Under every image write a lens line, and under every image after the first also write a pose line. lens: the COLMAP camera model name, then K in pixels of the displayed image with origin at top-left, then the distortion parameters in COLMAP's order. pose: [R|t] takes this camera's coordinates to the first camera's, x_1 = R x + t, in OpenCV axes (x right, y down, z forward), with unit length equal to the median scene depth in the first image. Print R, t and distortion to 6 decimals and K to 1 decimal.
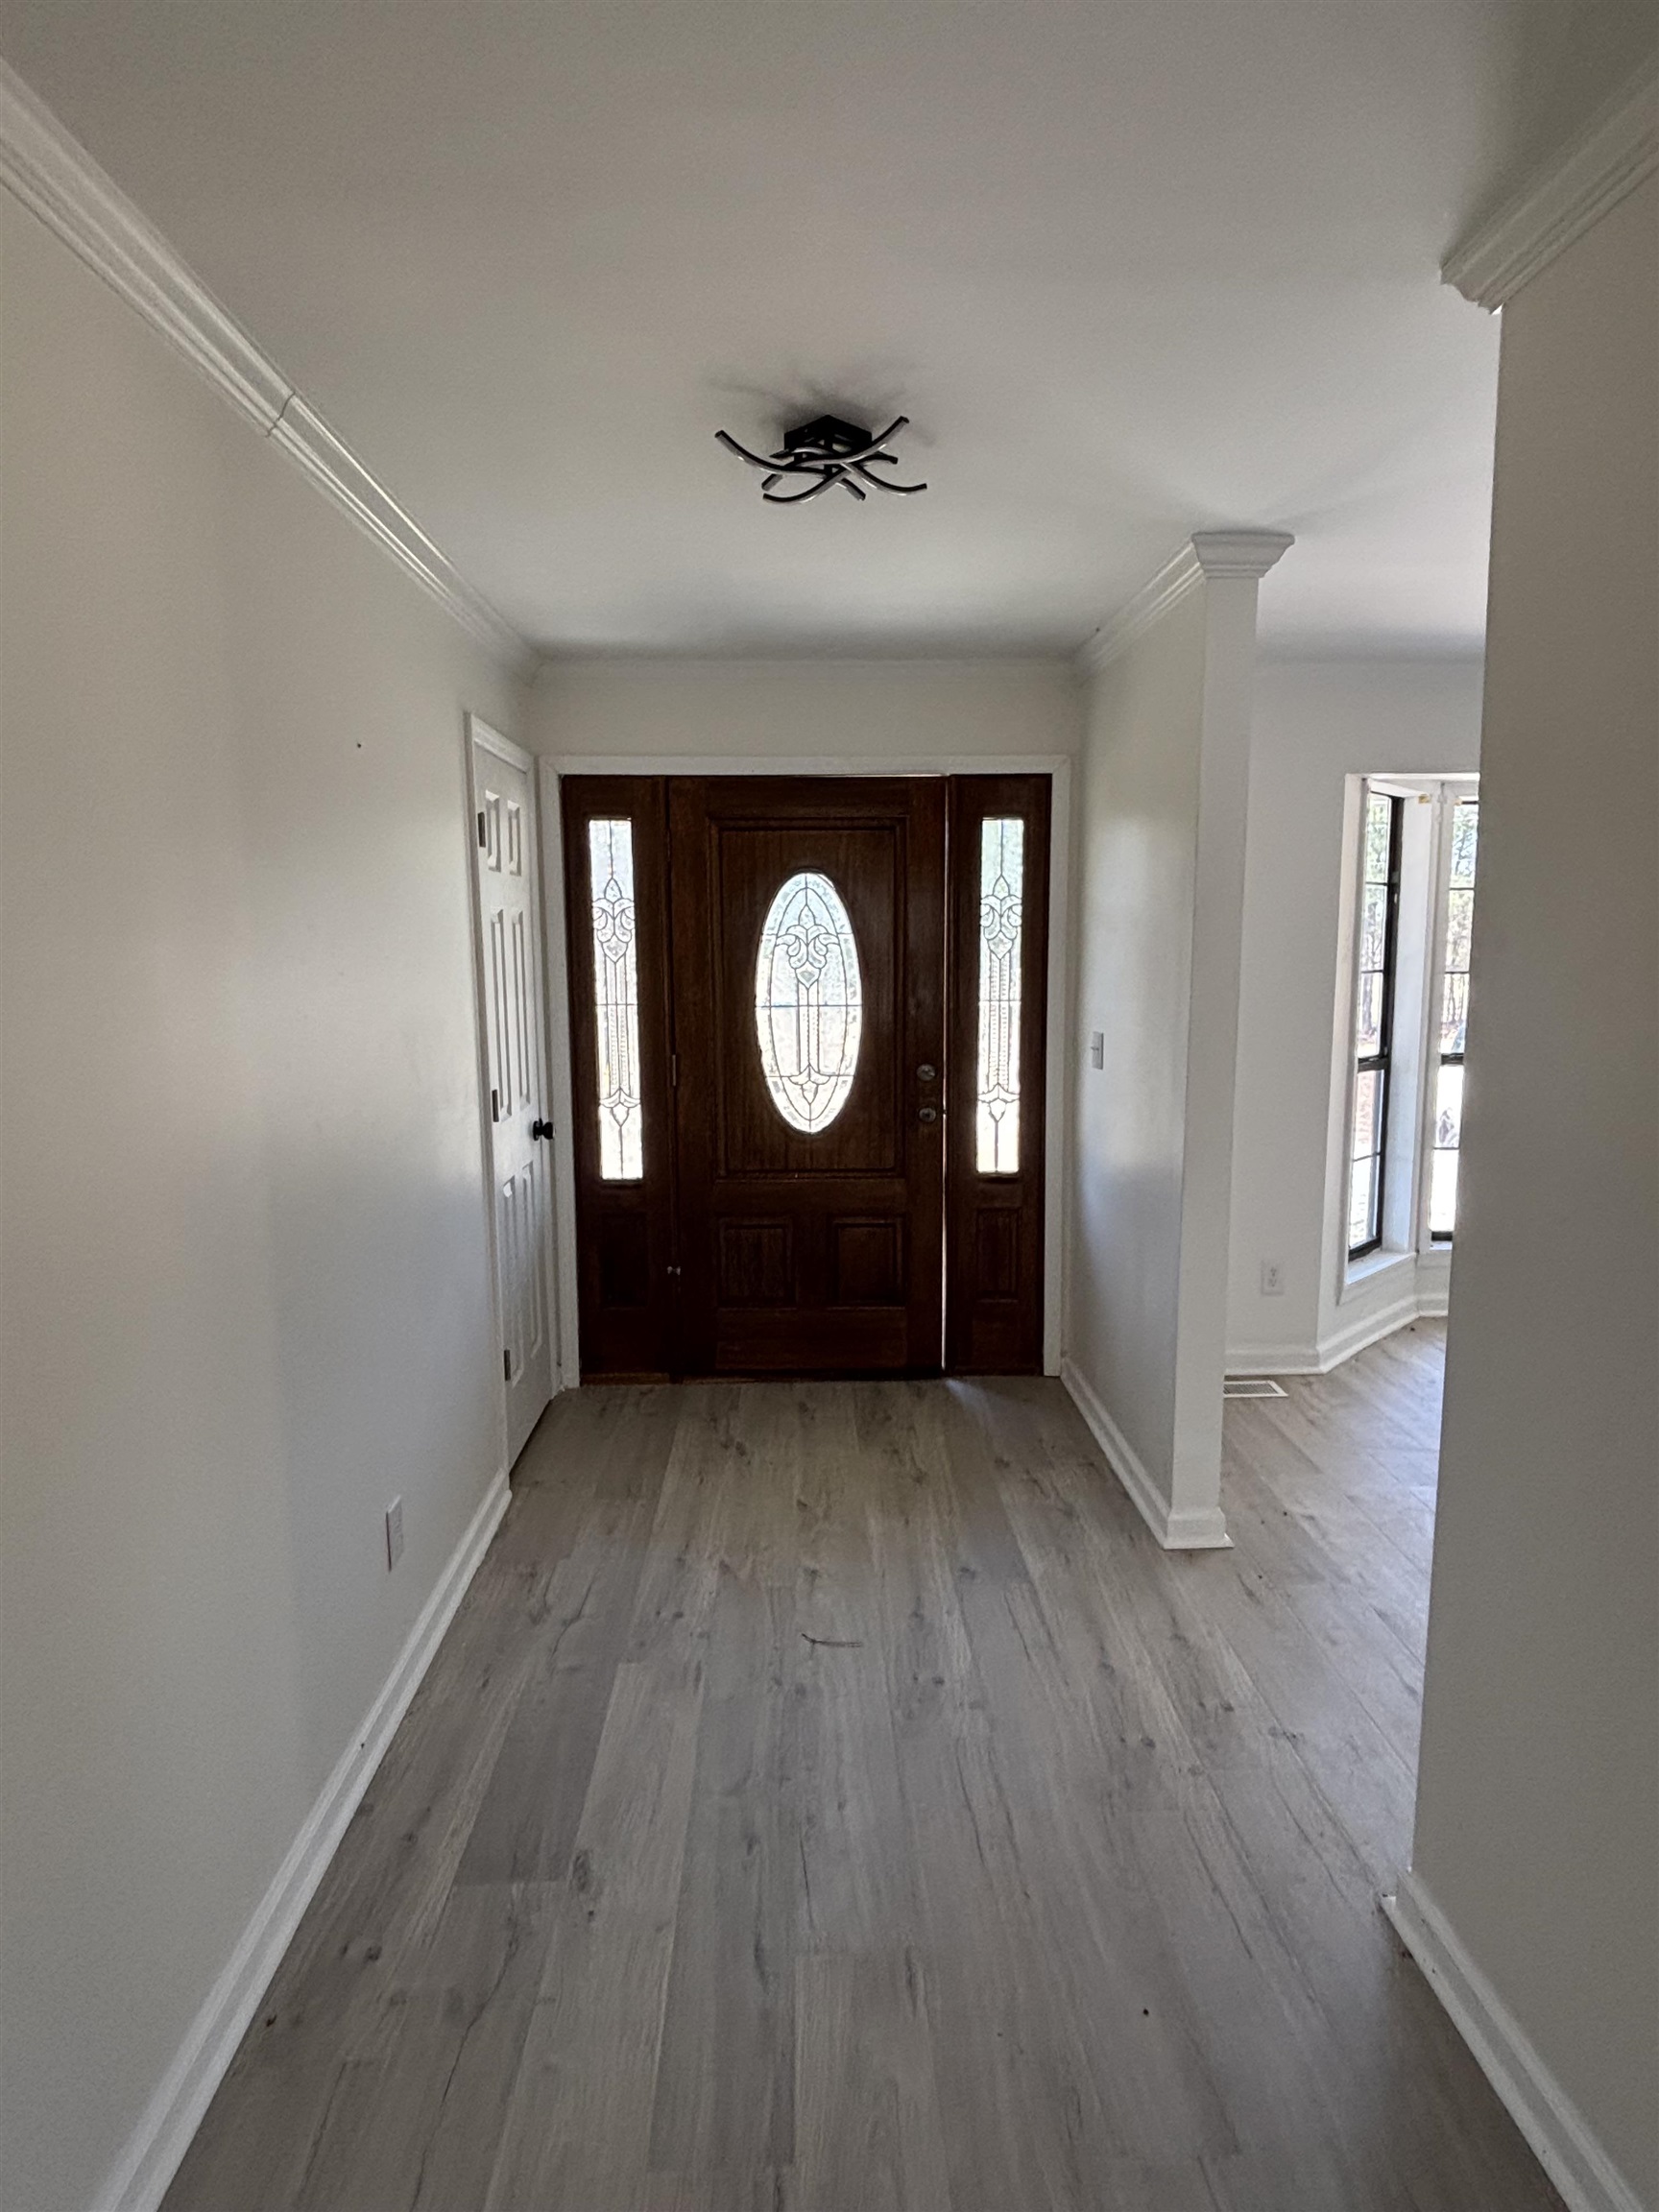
lens RADIAL K [[1206.3, 0, 843.9], [0, 1206.3, 1103.9], [0, 0, 1]] dist [0.050993, -0.039117]
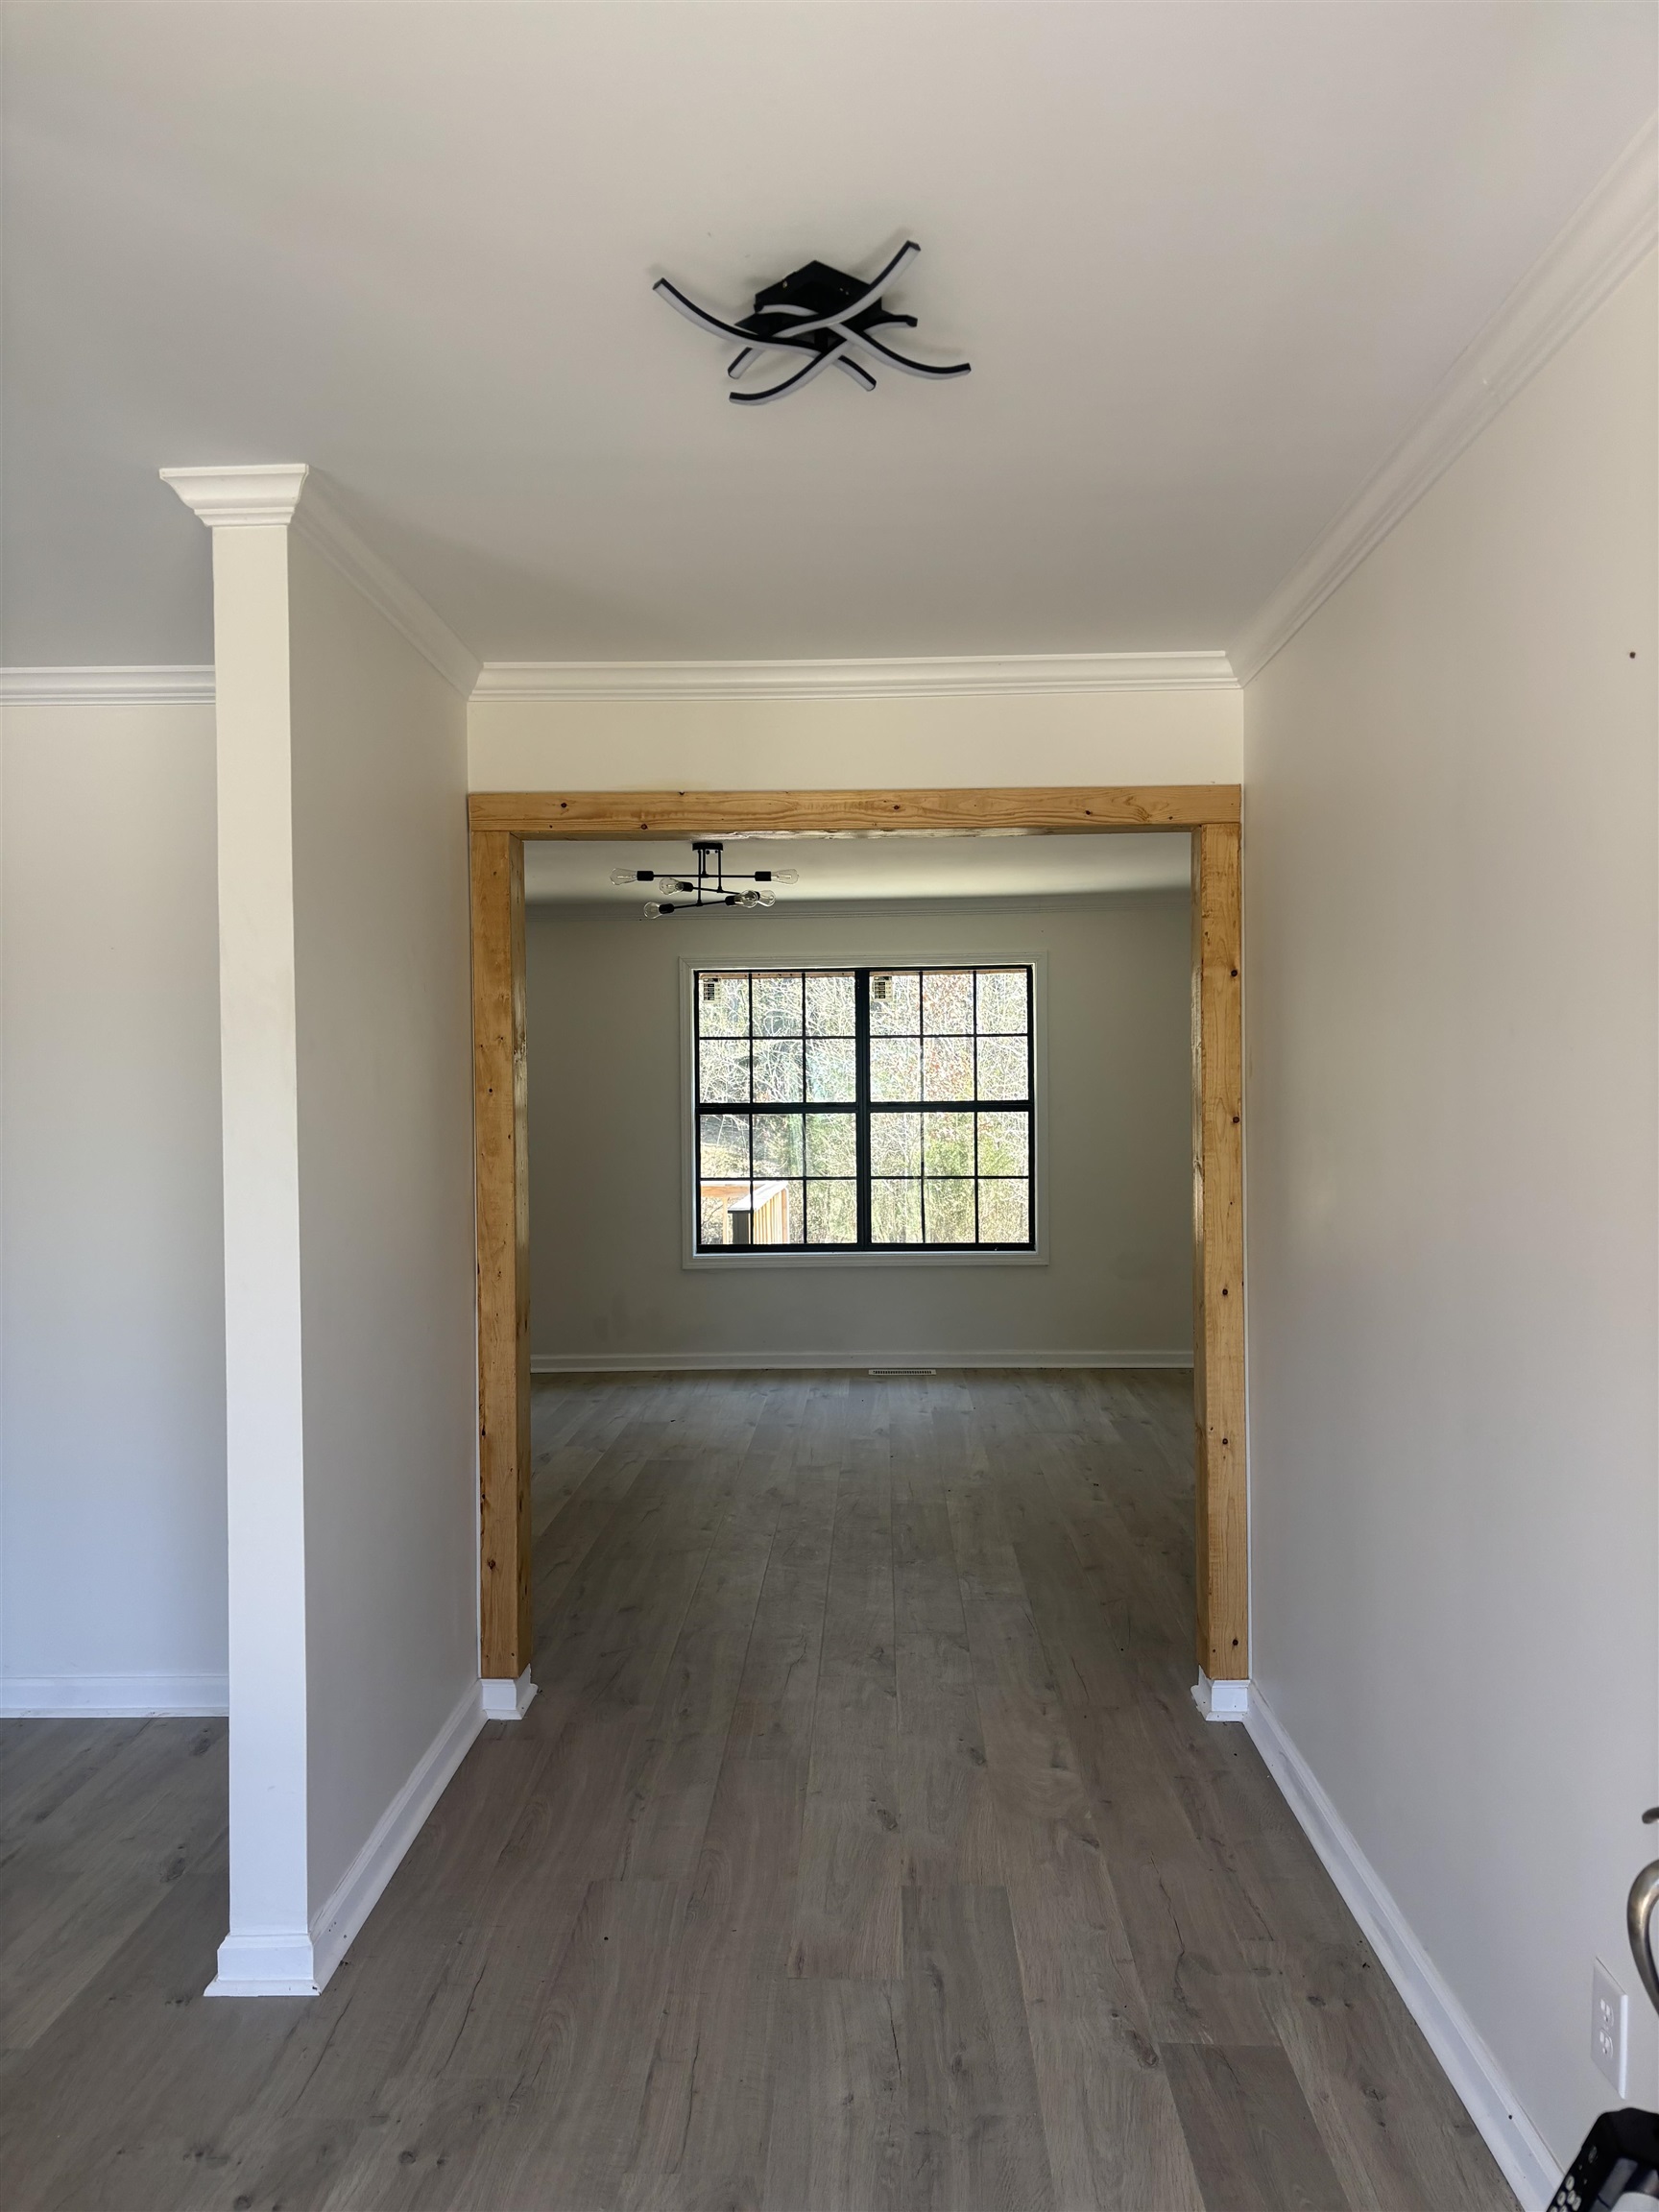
lens RADIAL K [[1639.2, 0, 829.3], [0, 1639.2, 1103.5], [0, 0, 1]] dist [0.035226, -0.053230]
pose [[-0.997224, 0.020336, 0.071633, -0.084810], [0.030400, 0.989351, 0.142340, -0.238259], [-0.067975, 0.144122, -0.987222, 2.104915]]
